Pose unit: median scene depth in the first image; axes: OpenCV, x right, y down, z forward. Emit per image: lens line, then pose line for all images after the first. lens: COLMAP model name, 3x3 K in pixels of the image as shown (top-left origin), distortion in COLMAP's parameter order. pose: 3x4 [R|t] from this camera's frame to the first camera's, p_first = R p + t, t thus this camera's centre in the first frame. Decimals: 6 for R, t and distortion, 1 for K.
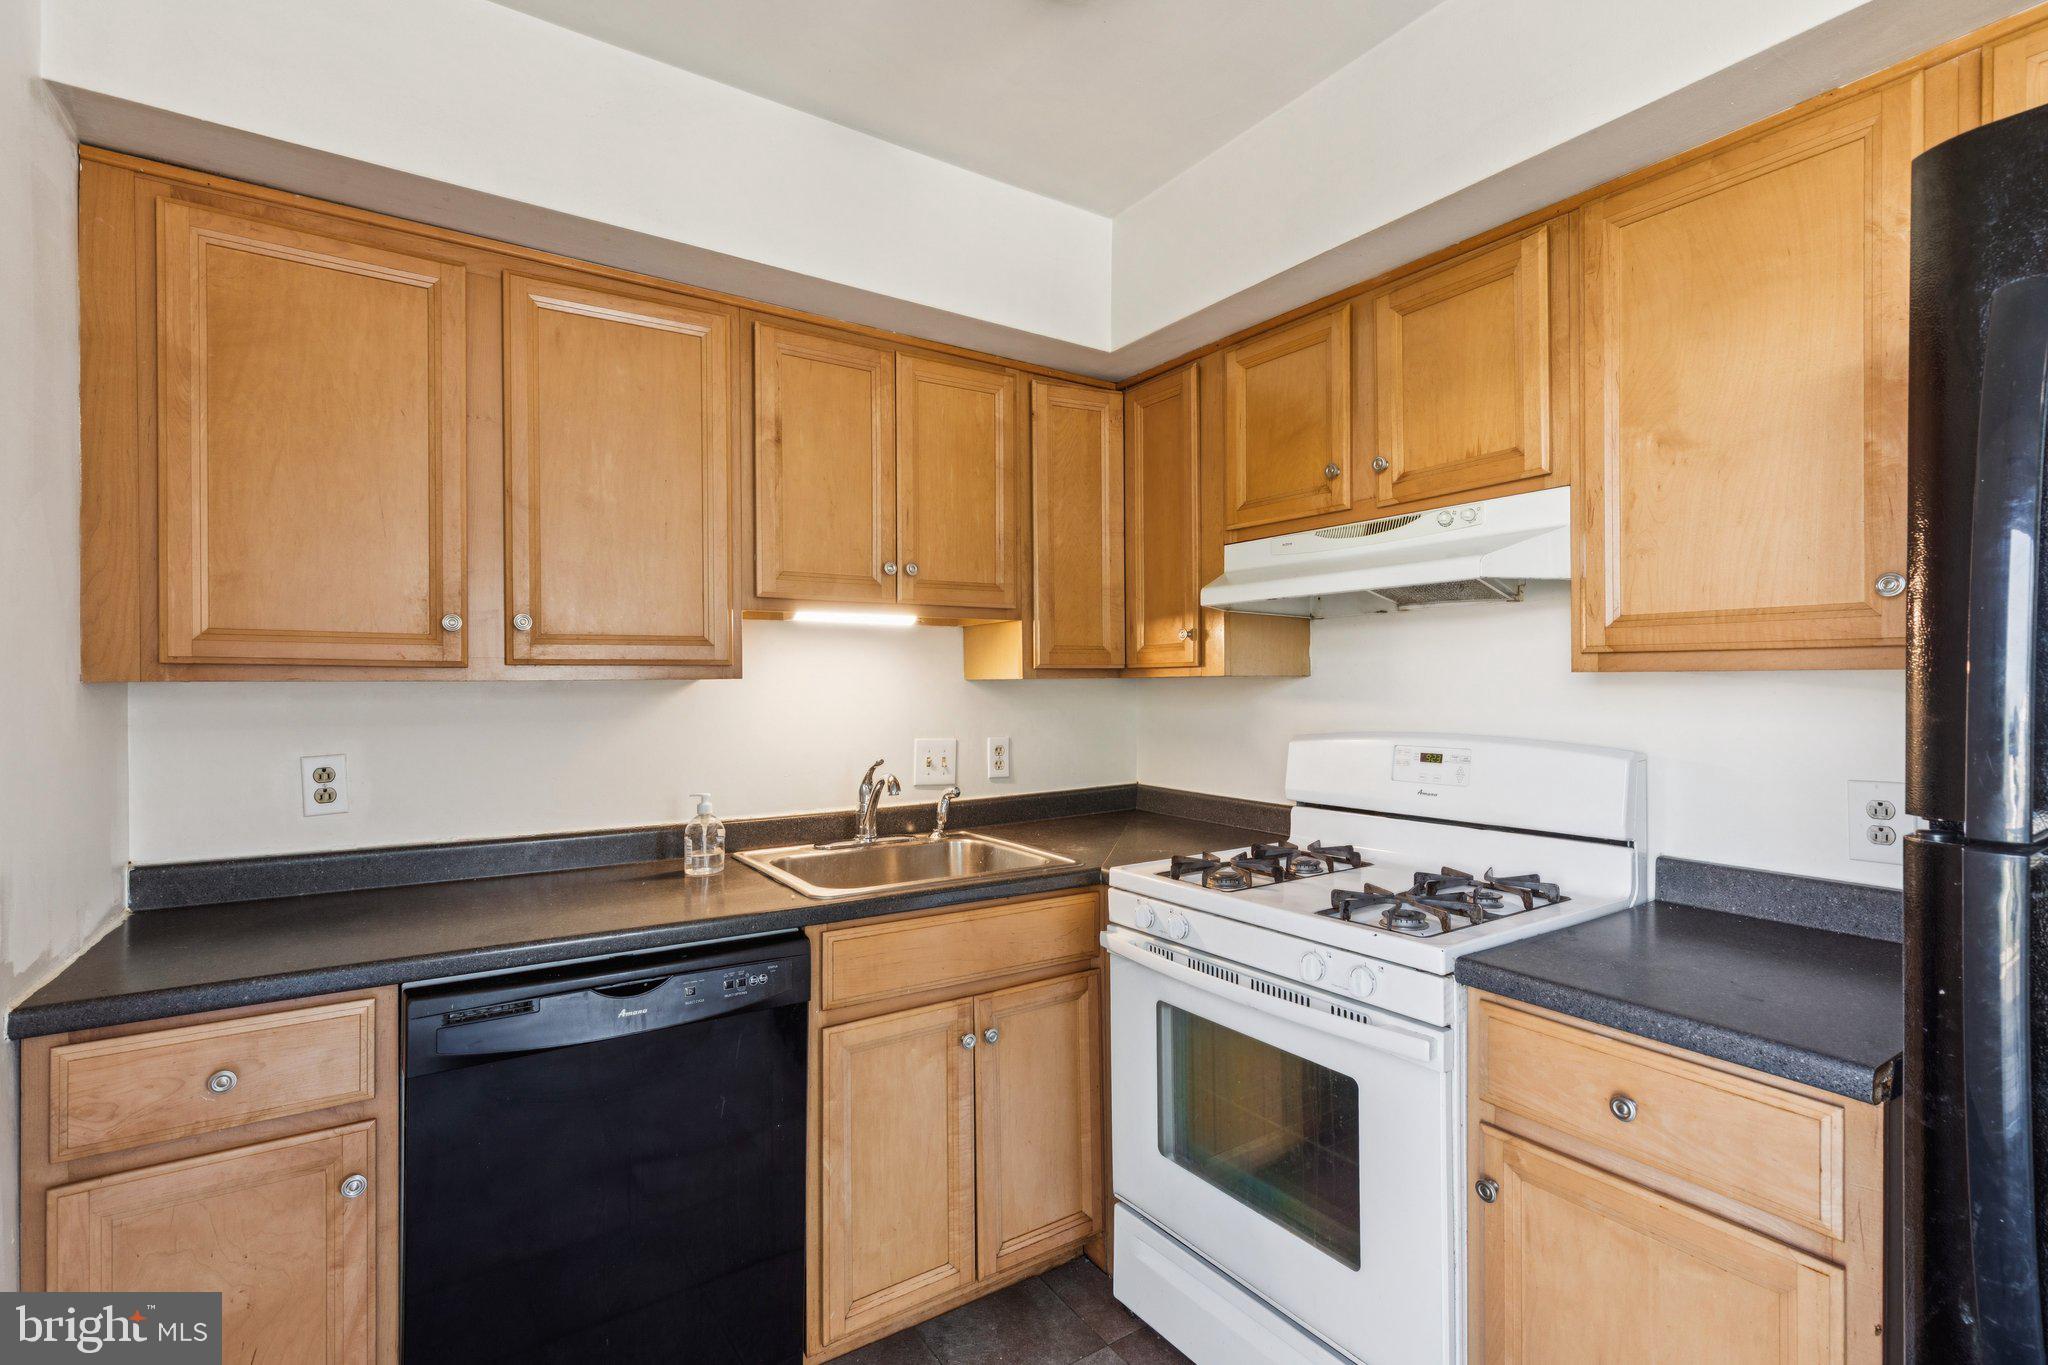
lens RADIAL K [[946.2, 0, 1024.0], [0, 946.2, 682.5], [0, 0, 1]] dist [0.002921, 0.000049]
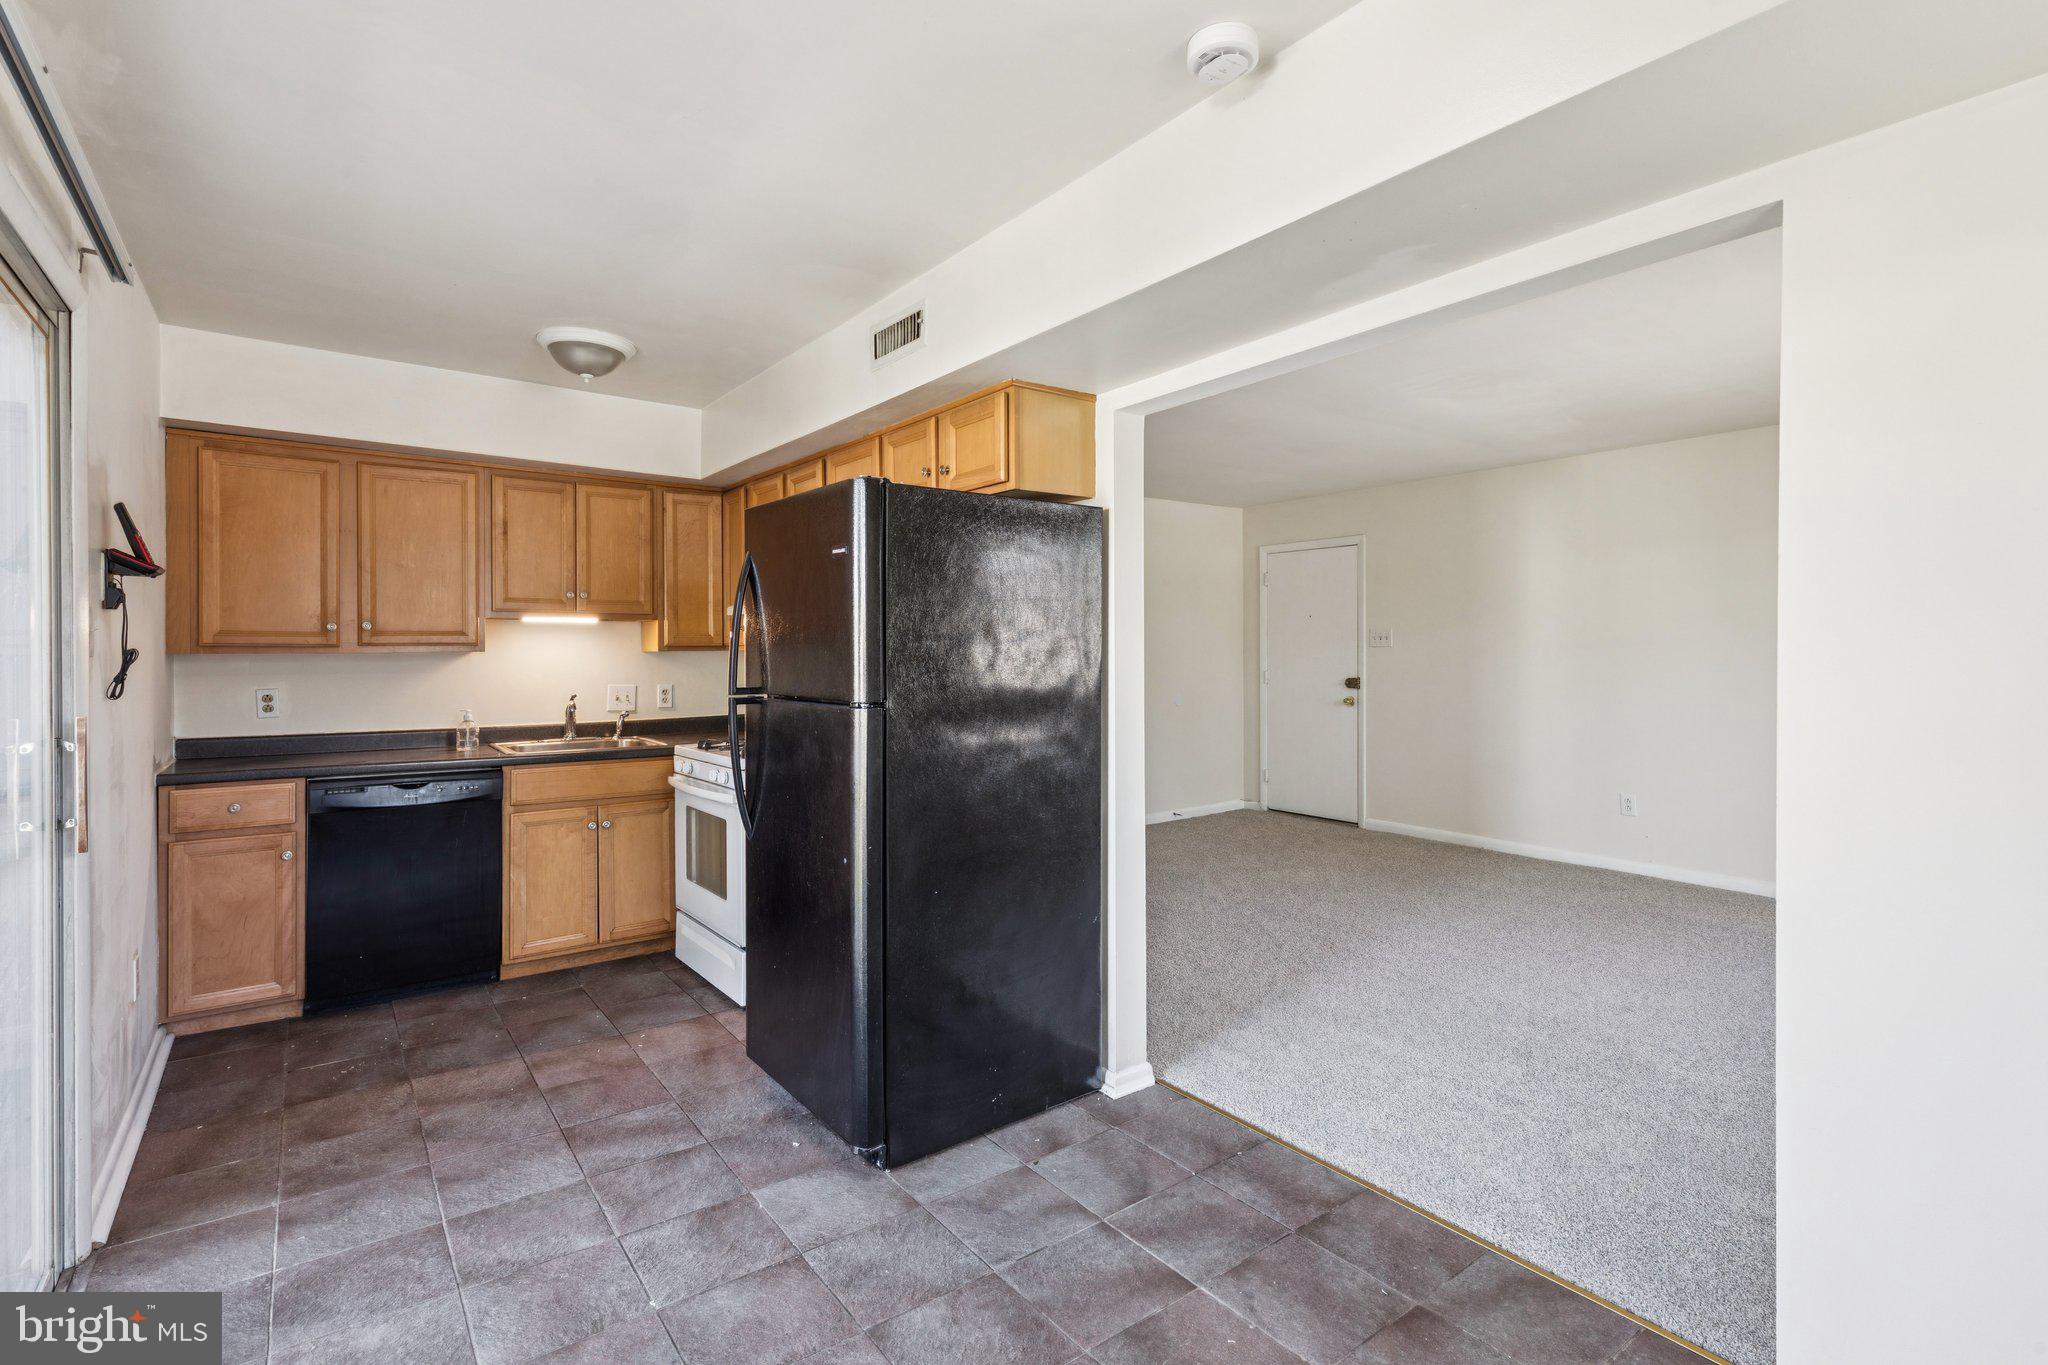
lens RADIAL K [[973.6, 0, 1051.3], [0, 973.6, 646.8], [0, 0, 1]] dist [-0.000111, -0.000130]
pose [[0.997364, 0.000983, 0.072560, 0.828274], [-0.000675, 0.999991, -0.004262, -0.007236], [-0.072564, 0.004202, 0.997355, -1.266933]]
